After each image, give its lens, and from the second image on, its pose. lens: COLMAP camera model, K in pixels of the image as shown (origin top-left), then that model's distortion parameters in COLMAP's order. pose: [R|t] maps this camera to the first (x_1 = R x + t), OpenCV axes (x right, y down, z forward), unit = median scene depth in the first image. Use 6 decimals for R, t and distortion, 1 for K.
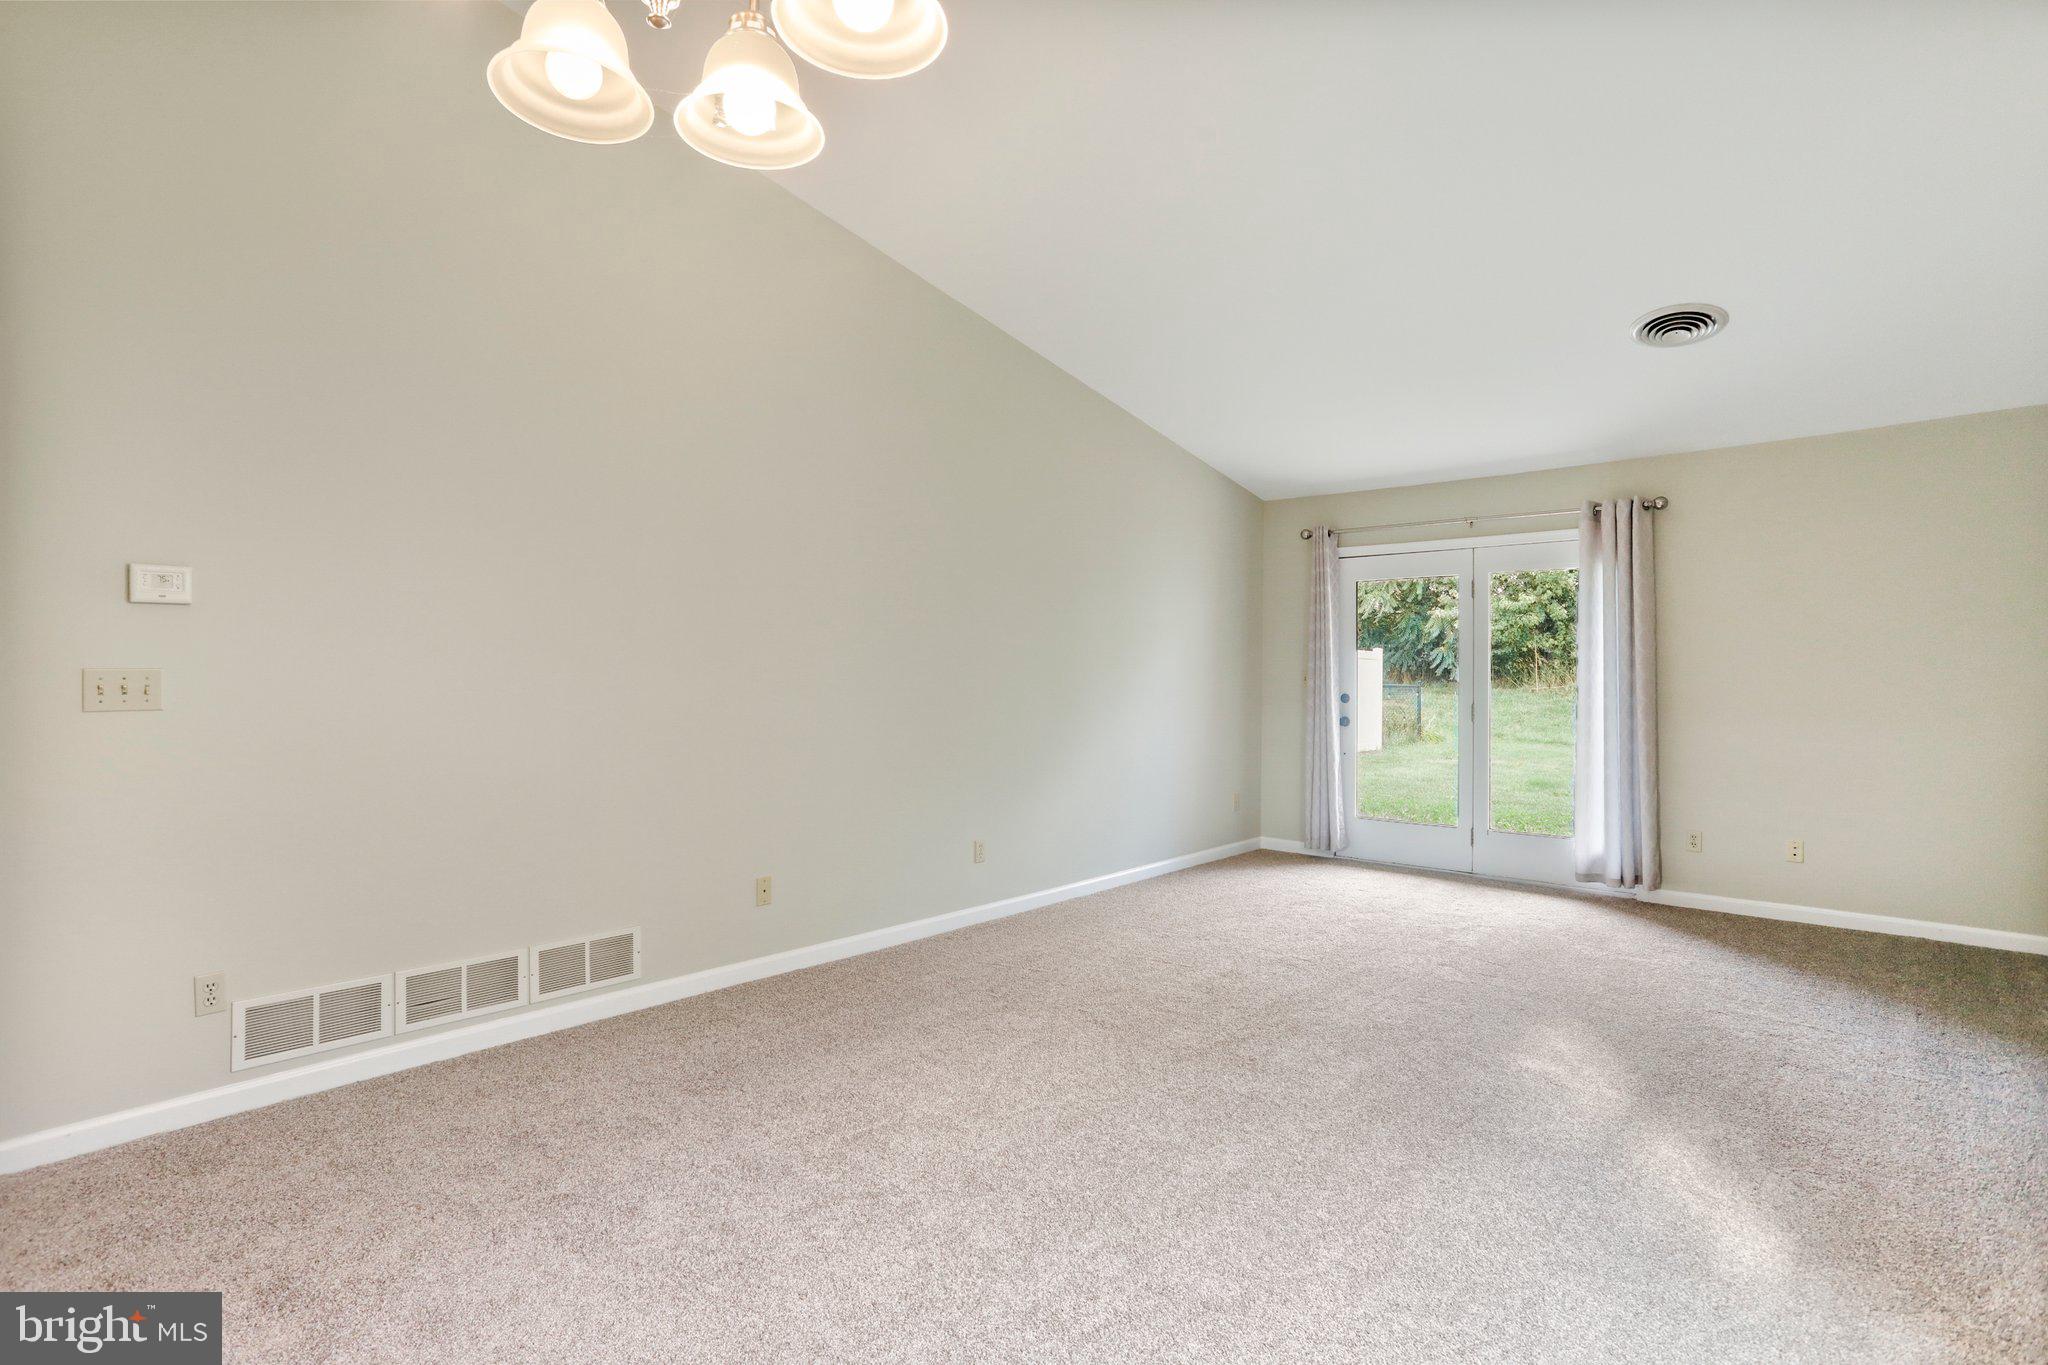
lens RADIAL K [[1013.2, 0, 1030.7], [0, 1013.2, 665.9], [0, 0, 1]] dist [-0.061980, 0.034828]
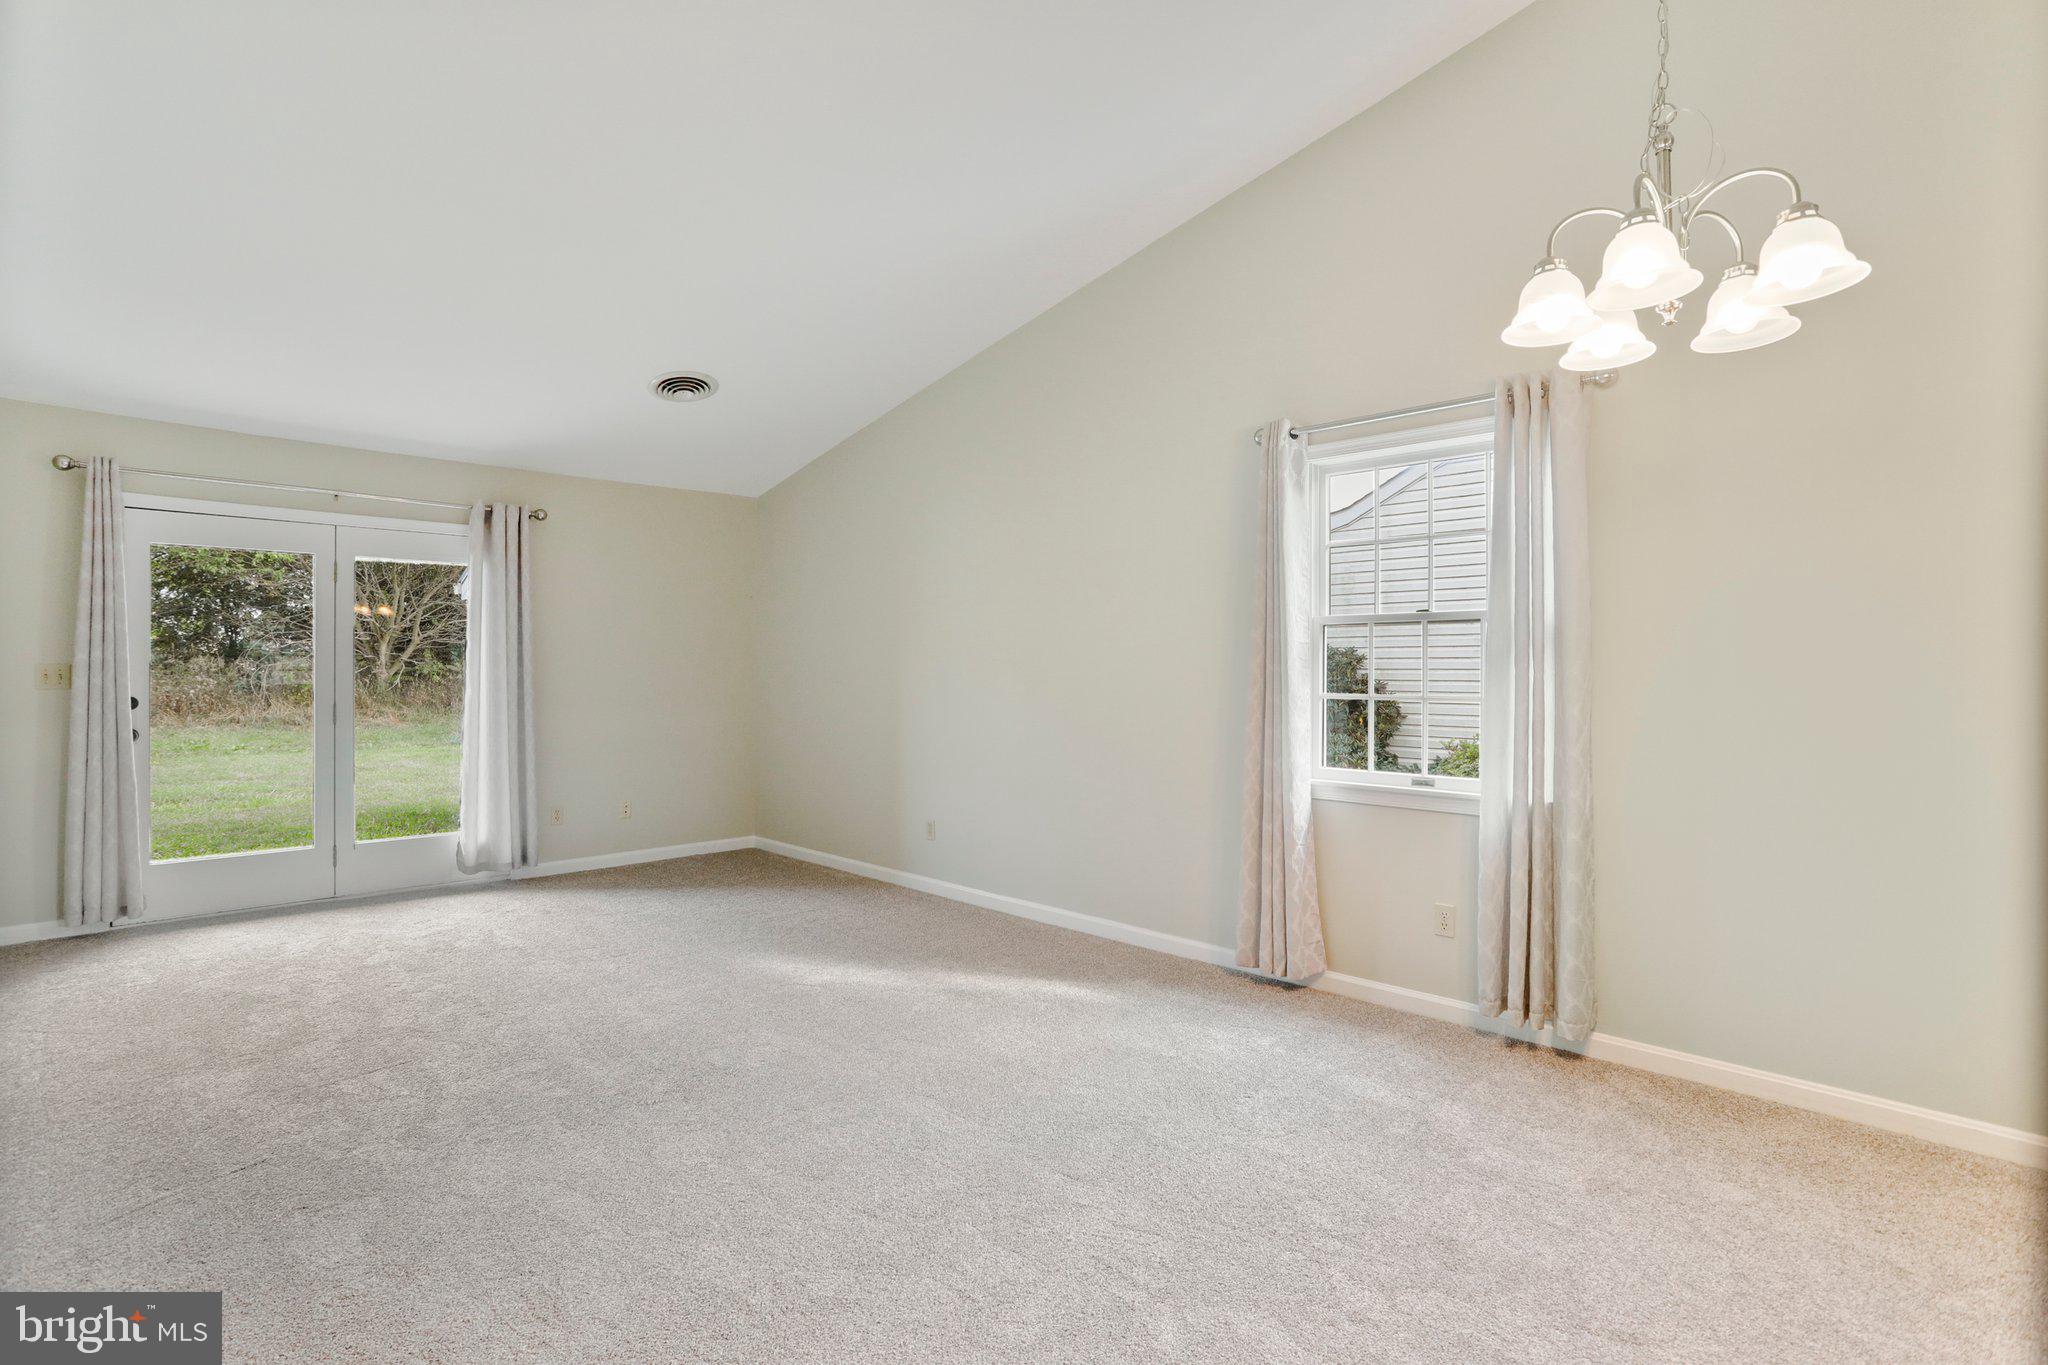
lens RADIAL K [[1013.2, 0, 1030.7], [0, 1013.2, 665.9], [0, 0, 1]] dist [-0.061980, 0.034828]
pose [[0.046299, -0.003258, 0.998922, -0.439996], [-0.008778, 0.999955, 0.003668, -0.004182], [-0.998889, -0.008938, 0.046269, 0.386362]]
